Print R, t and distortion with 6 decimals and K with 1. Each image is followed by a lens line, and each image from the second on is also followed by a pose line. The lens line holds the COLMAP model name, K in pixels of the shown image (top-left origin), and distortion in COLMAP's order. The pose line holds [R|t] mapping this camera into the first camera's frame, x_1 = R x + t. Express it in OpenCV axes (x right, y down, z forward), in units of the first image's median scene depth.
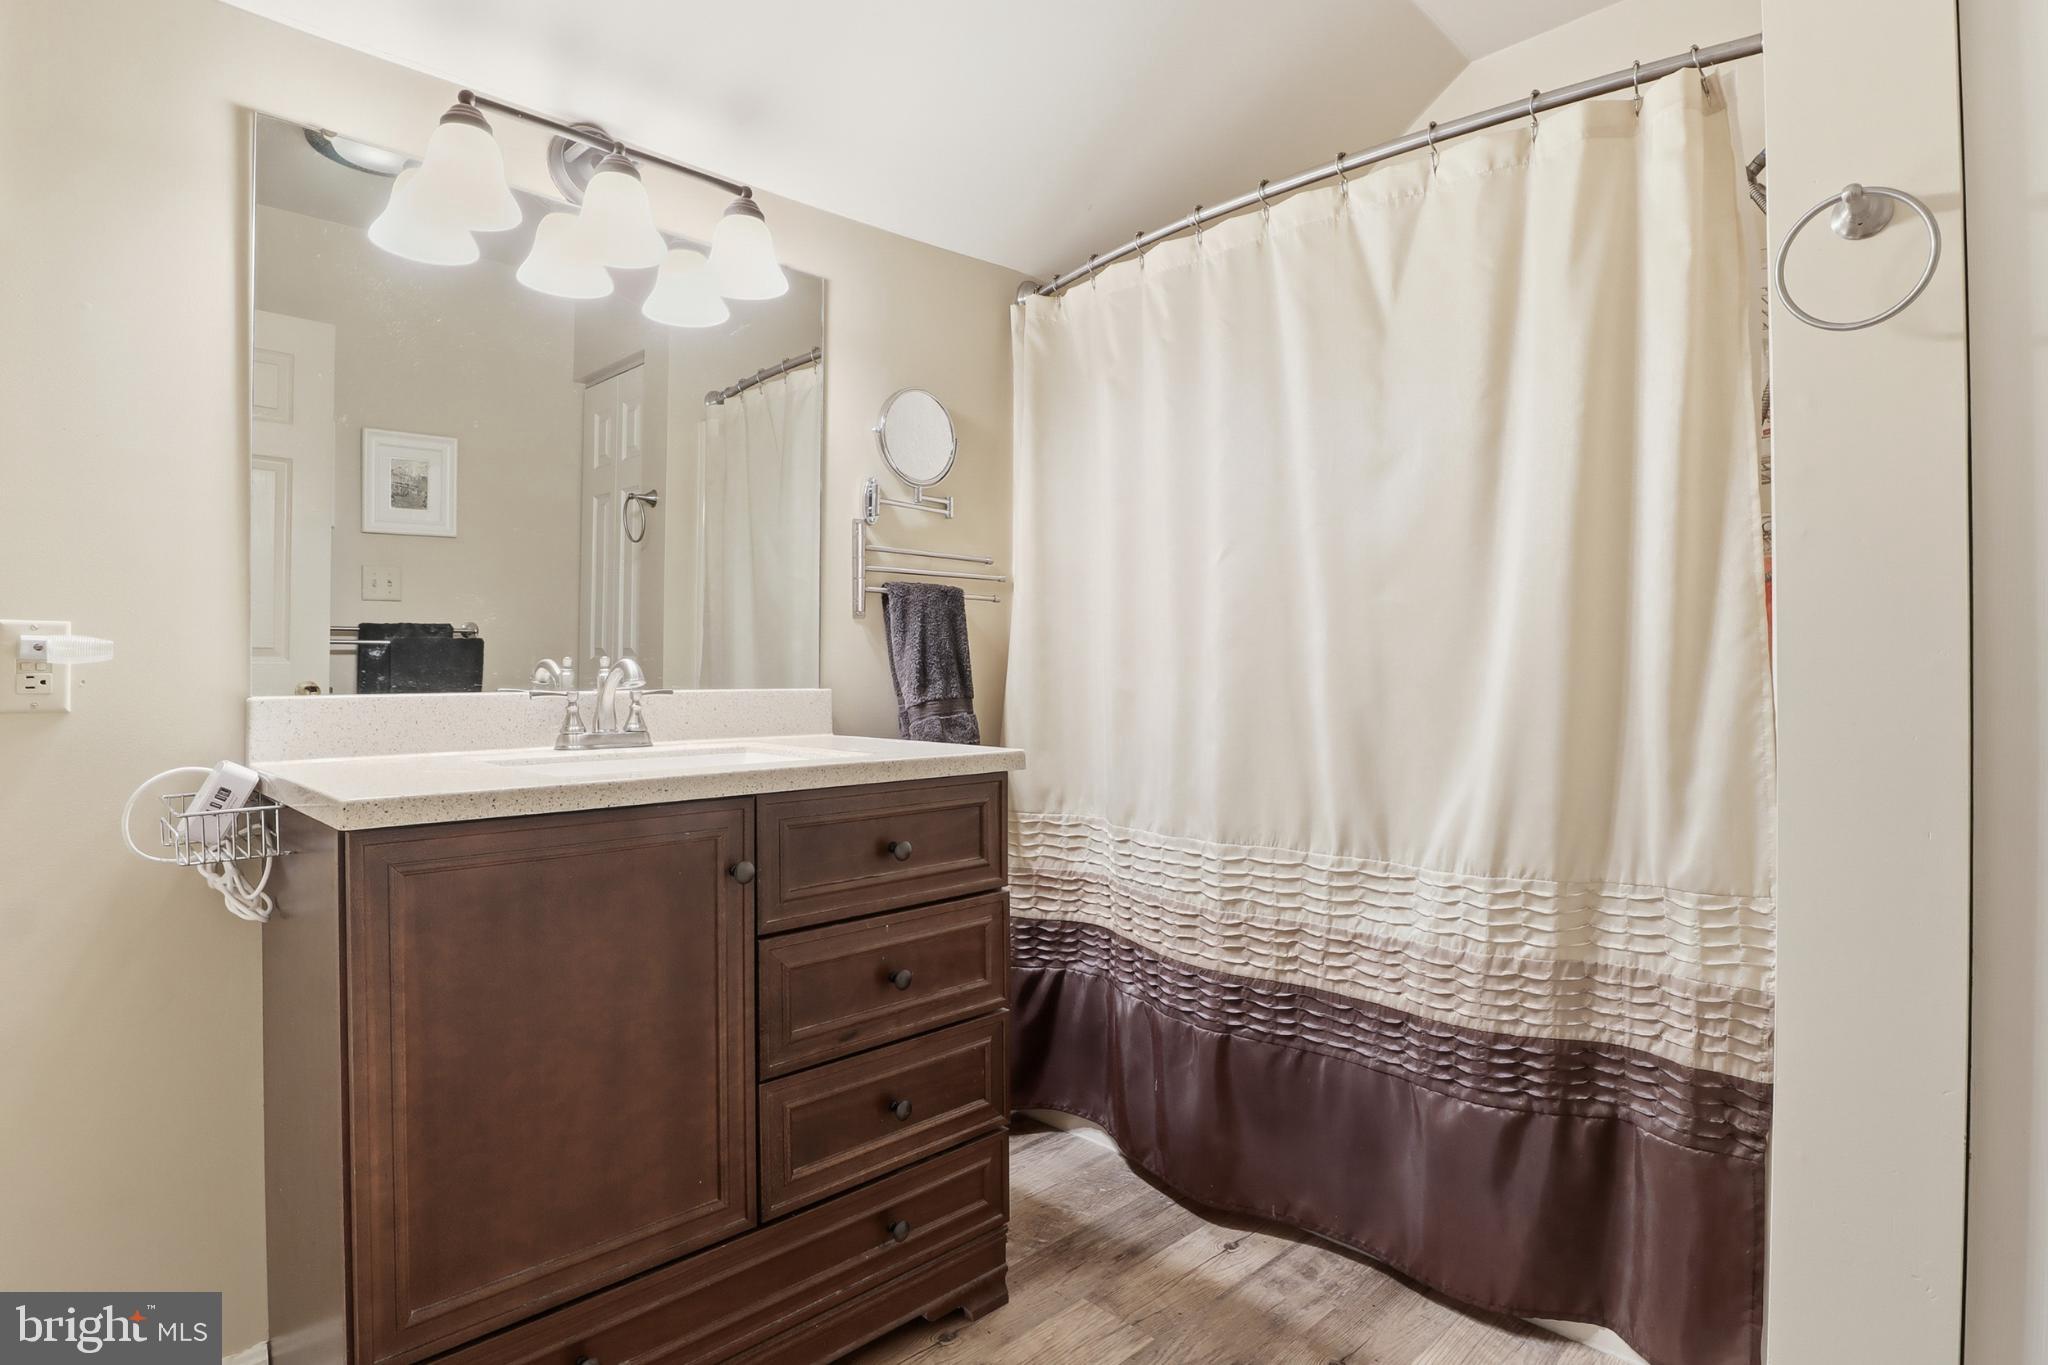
lens RADIAL K [[1082.8, 0, 1025.6], [0, 1082.8, 706.1], [0, 0, 1]] dist [-0.038664, 0.016985]
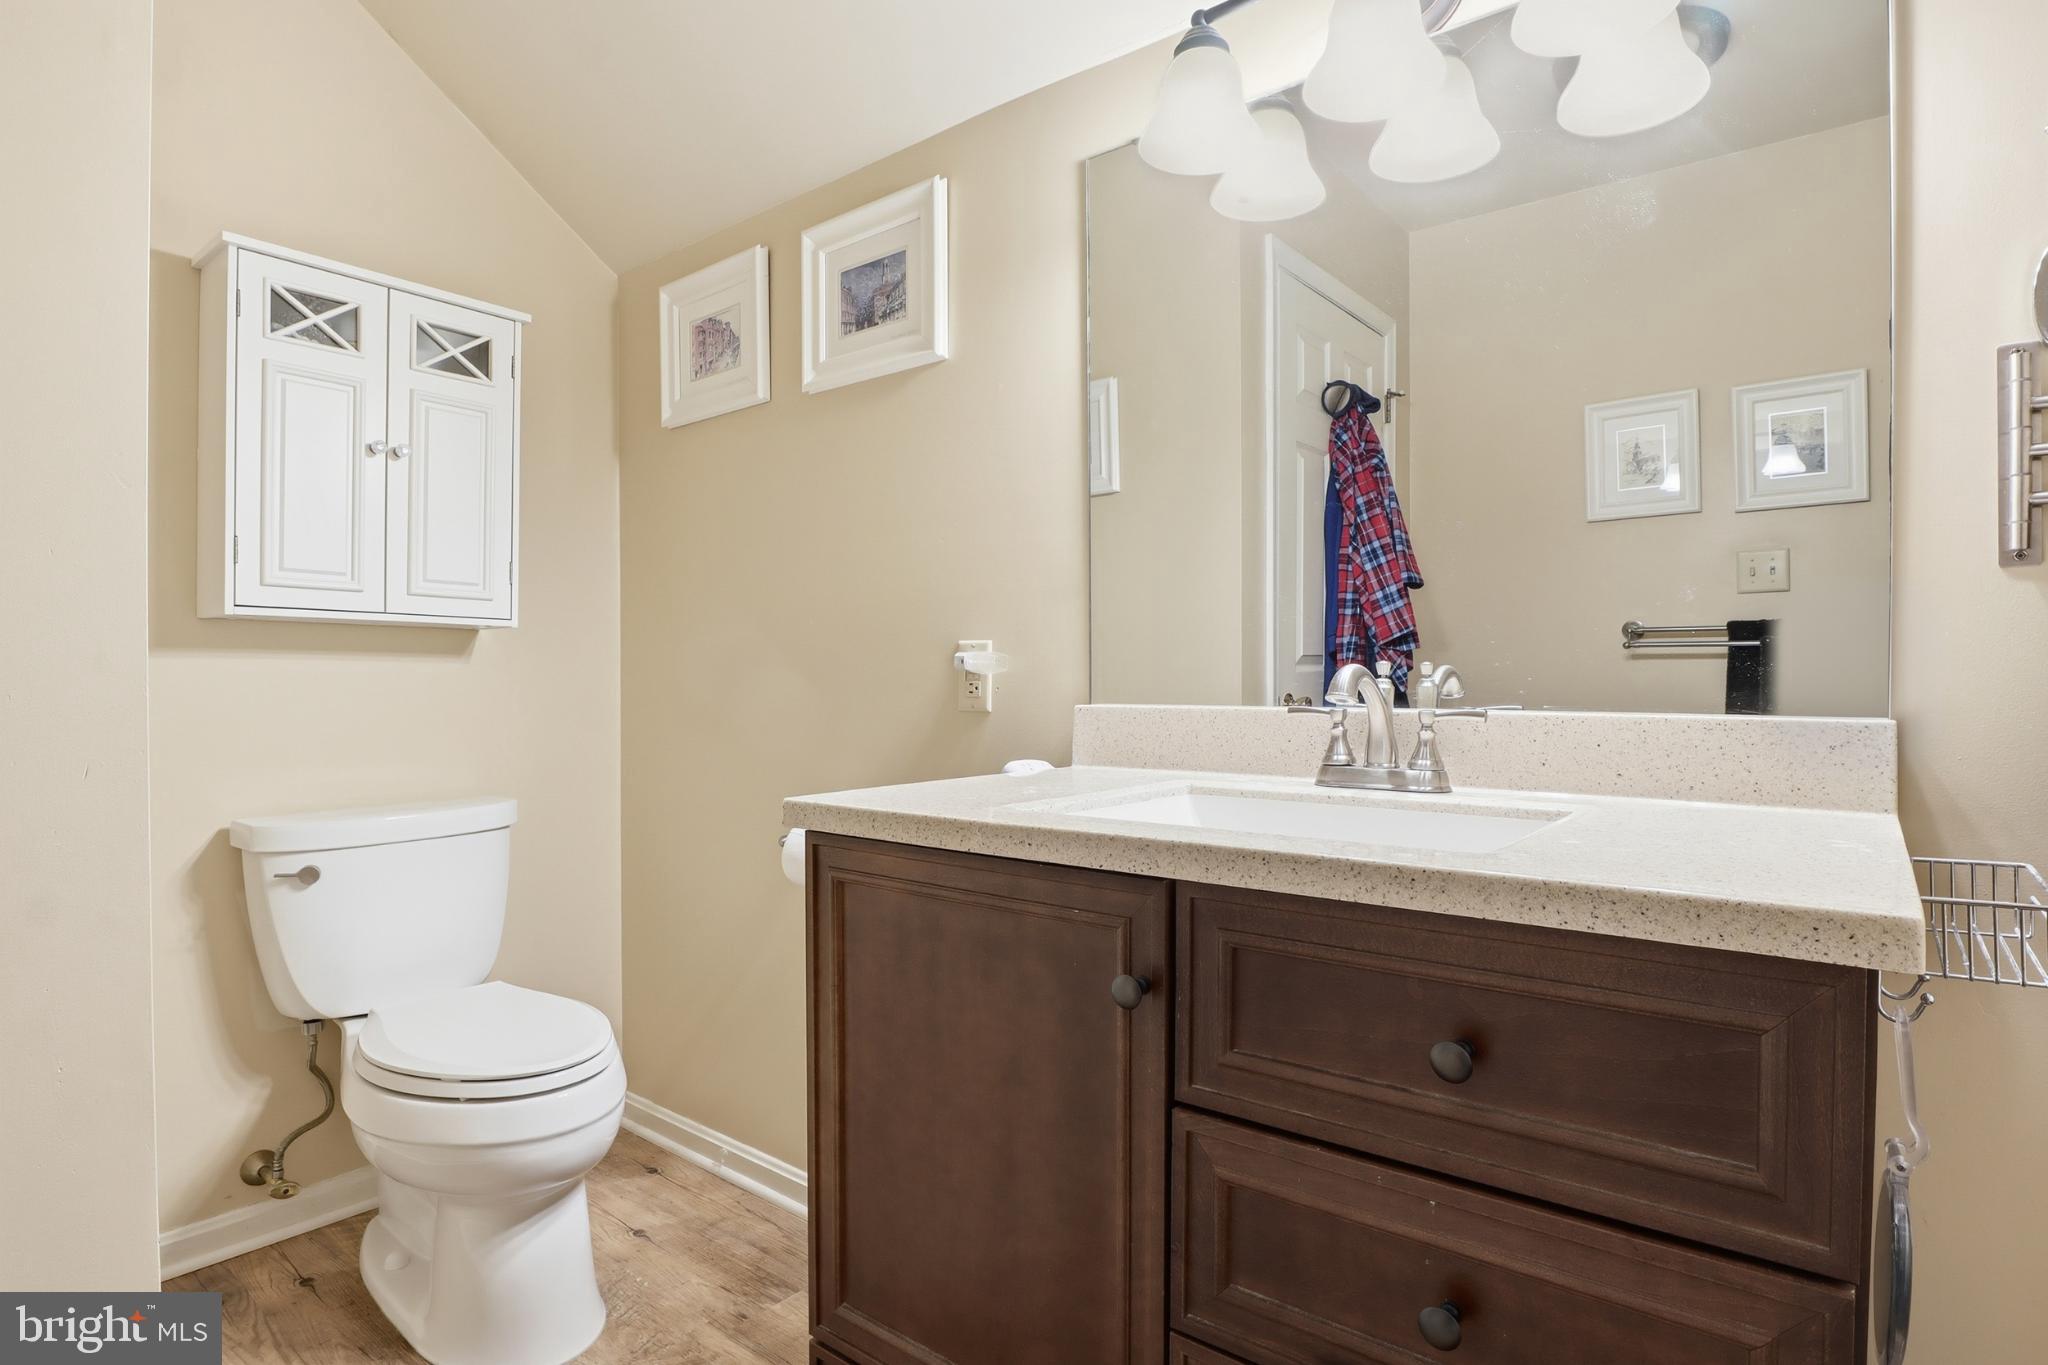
lens RADIAL K [[1082.8, 0, 1025.6], [0, 1082.8, 706.1], [0, 0, 1]] dist [-0.038664, 0.016985]
pose [[0.120230, 0.027296, -0.992371, 0.332260], [-0.031263, 0.999230, 0.023697, -0.028688], [0.992254, 0.028176, 0.120991, 0.758738]]
